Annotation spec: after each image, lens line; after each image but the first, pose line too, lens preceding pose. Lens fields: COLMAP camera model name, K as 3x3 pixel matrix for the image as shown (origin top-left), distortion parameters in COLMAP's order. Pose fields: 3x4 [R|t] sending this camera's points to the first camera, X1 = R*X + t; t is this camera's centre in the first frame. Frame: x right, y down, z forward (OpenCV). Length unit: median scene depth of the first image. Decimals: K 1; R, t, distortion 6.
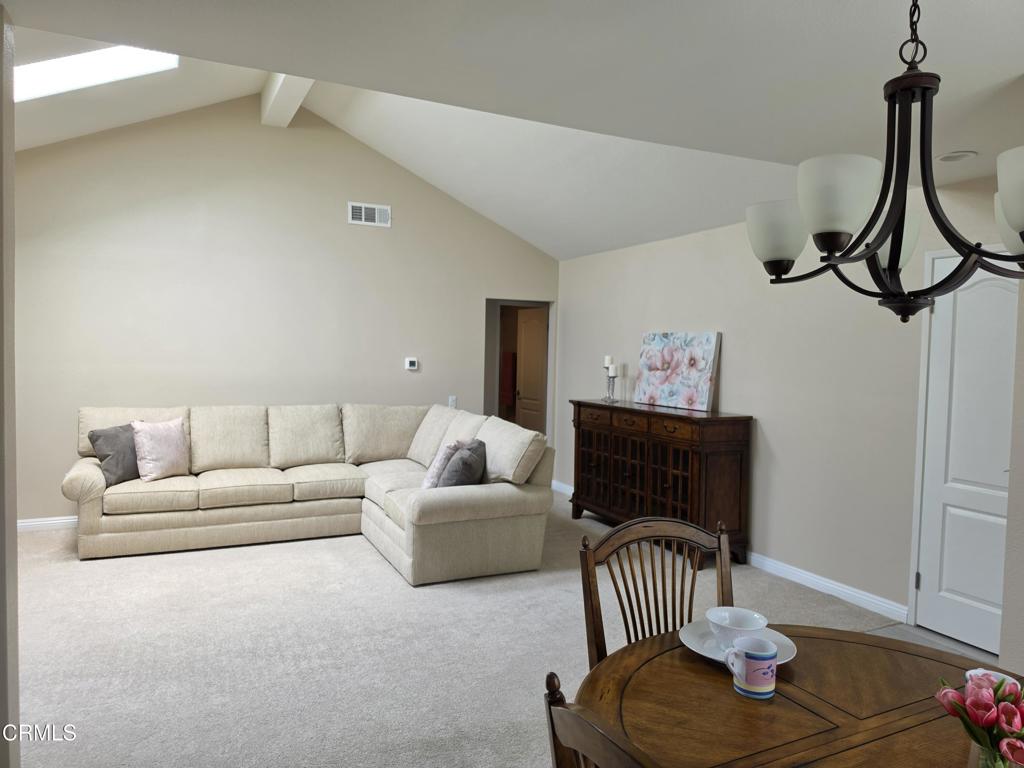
lens RADIAL K [[716.1, 0, 512.0], [0, 716.1, 384.0], [0, 0, 1]] dist [0.066867, -0.099889]
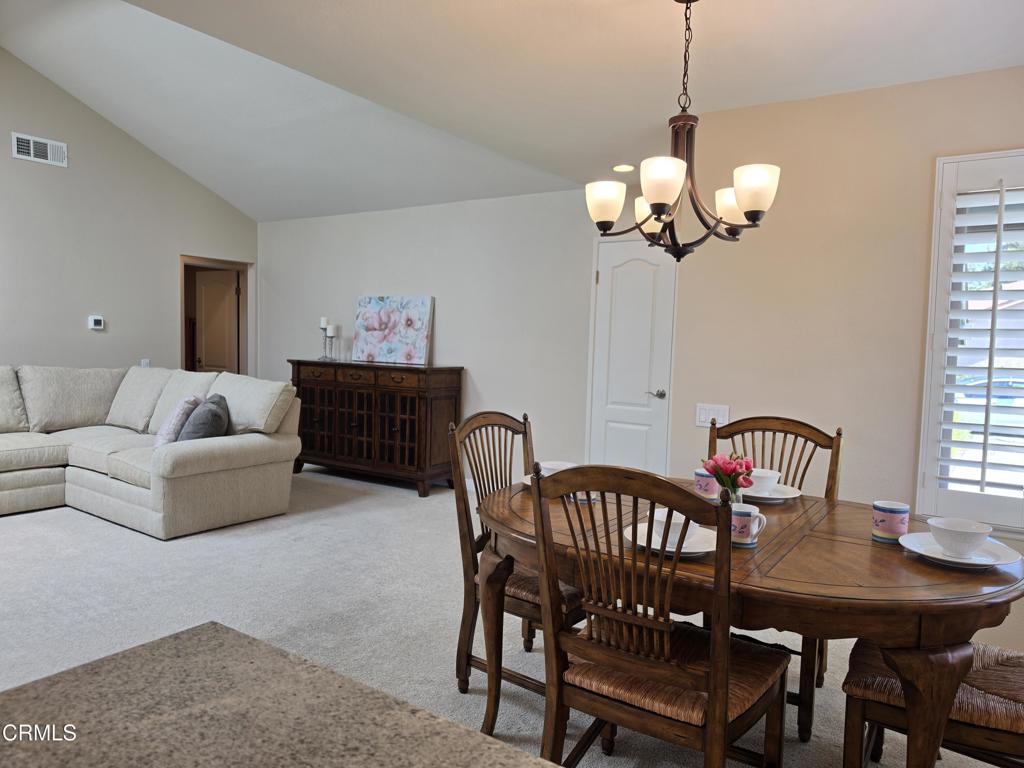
lens RADIAL K [[701.5, 0, 530.2], [0, 701.5, 402.9], [0, 0, 1]] dist [0.080729, -0.089141]
pose [[0.865784, -0.042755, 0.498589, -0.146900], [0.015436, 0.998151, 0.058789, 0.034585], [-0.500180, -0.043203, 0.864843, -0.070868]]
